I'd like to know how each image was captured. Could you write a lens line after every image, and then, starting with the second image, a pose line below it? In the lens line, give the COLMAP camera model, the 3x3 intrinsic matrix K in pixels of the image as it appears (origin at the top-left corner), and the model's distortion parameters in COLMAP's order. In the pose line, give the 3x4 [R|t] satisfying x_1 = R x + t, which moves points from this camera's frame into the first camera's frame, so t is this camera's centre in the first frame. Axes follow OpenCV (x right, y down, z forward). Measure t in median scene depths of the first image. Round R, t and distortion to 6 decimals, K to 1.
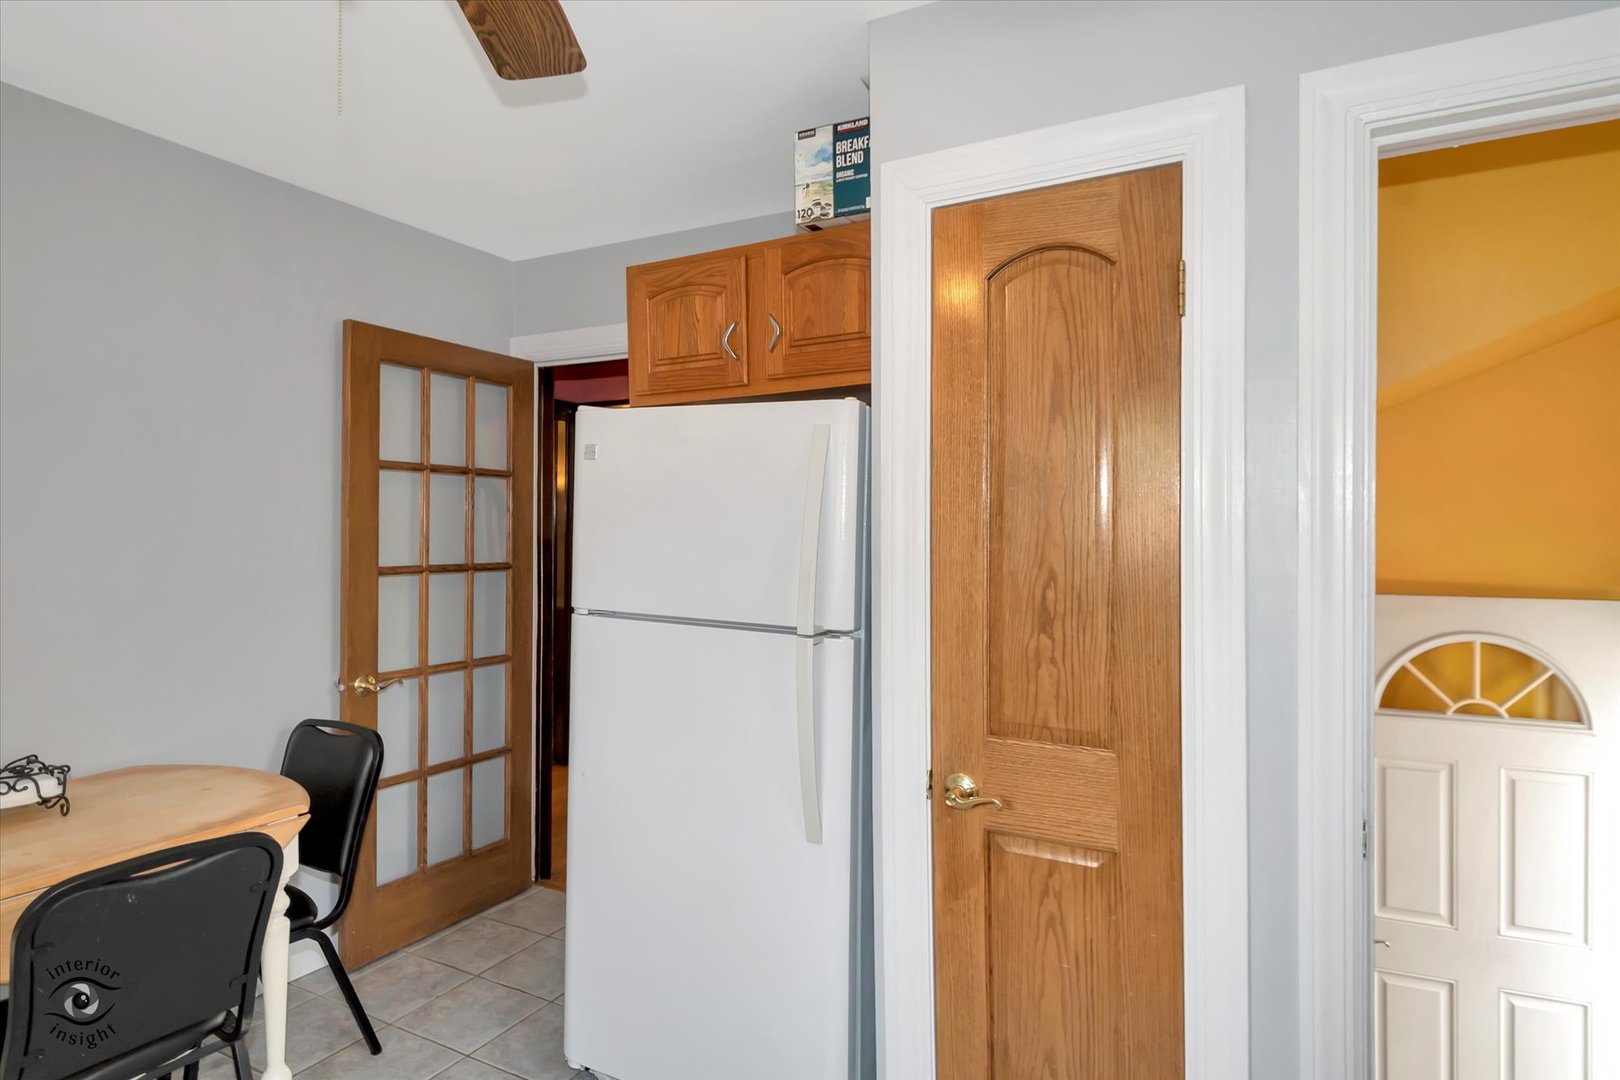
lens RADIAL K [[896.3, 0, 808.6], [0, 896.3, 540.0], [0, 0, 1]] dist [0.013168, -0.001366]
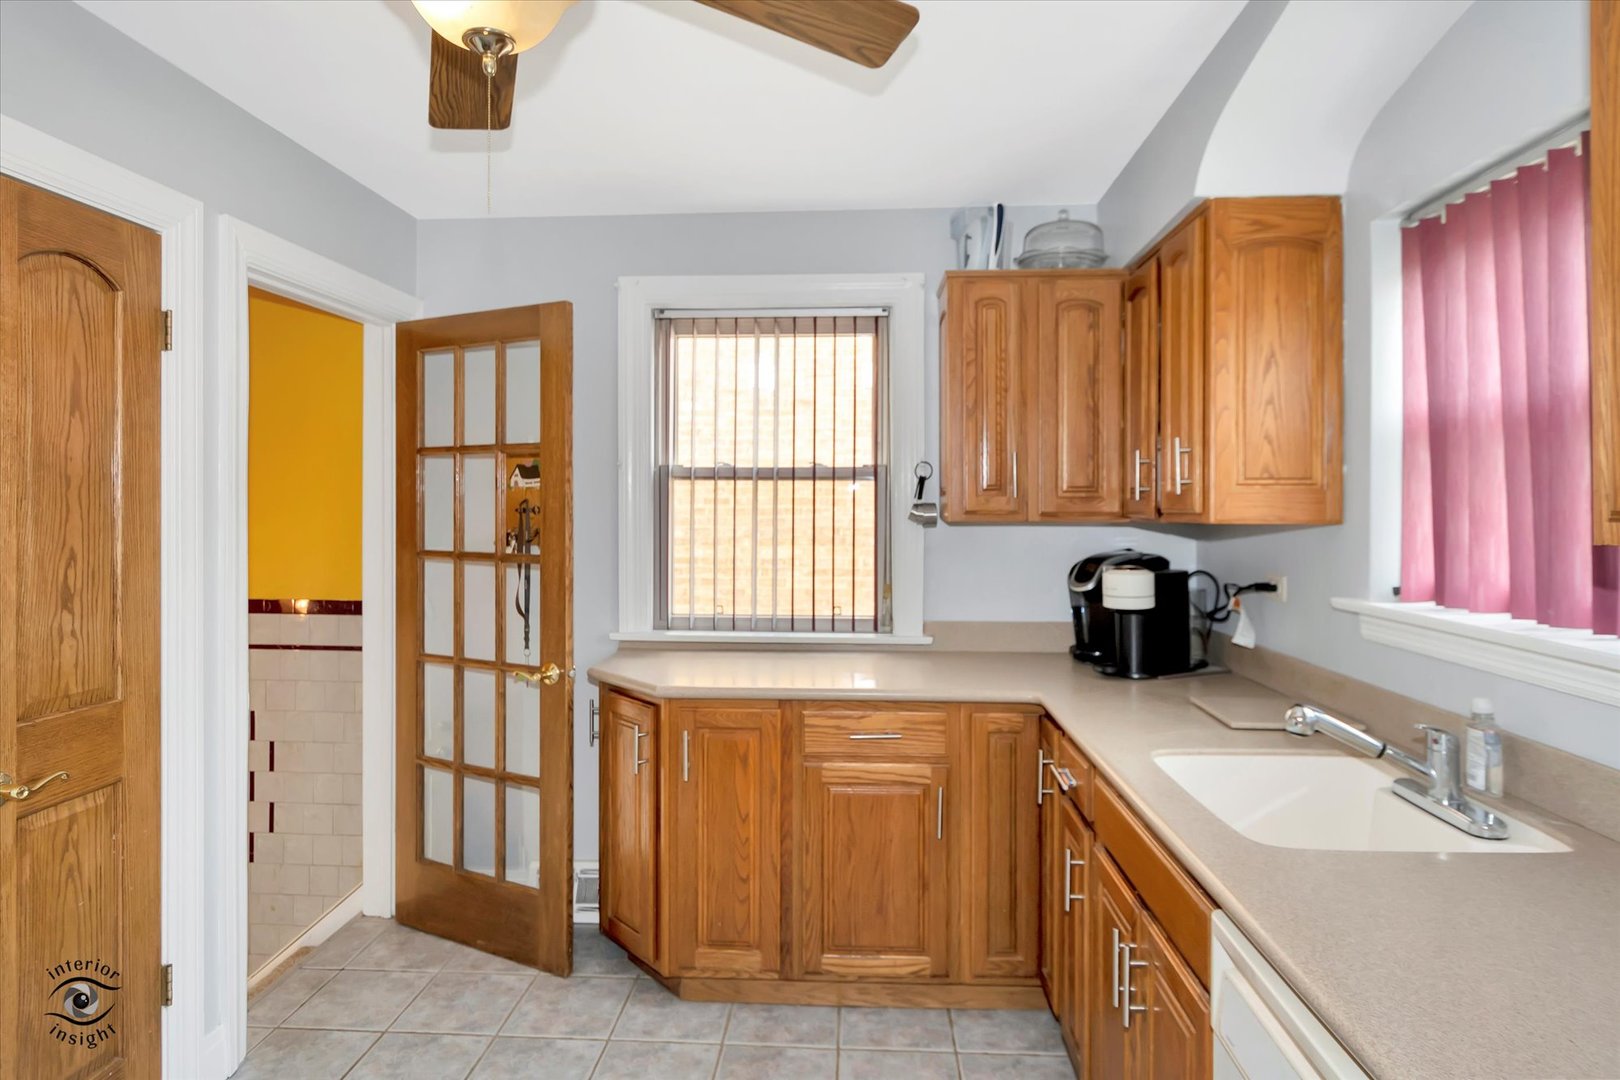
lens RADIAL K [[896.3, 0, 816.5], [0, 896.3, 492.6], [0, 0, 1]] dist [0.013168, -0.001366]
pose [[-0.417349, -0.002571, 0.908743, -1.108496], [-0.003684, 0.999993, 0.001138, -0.041749], [-0.908739, -0.002873, -0.417355, 0.636112]]
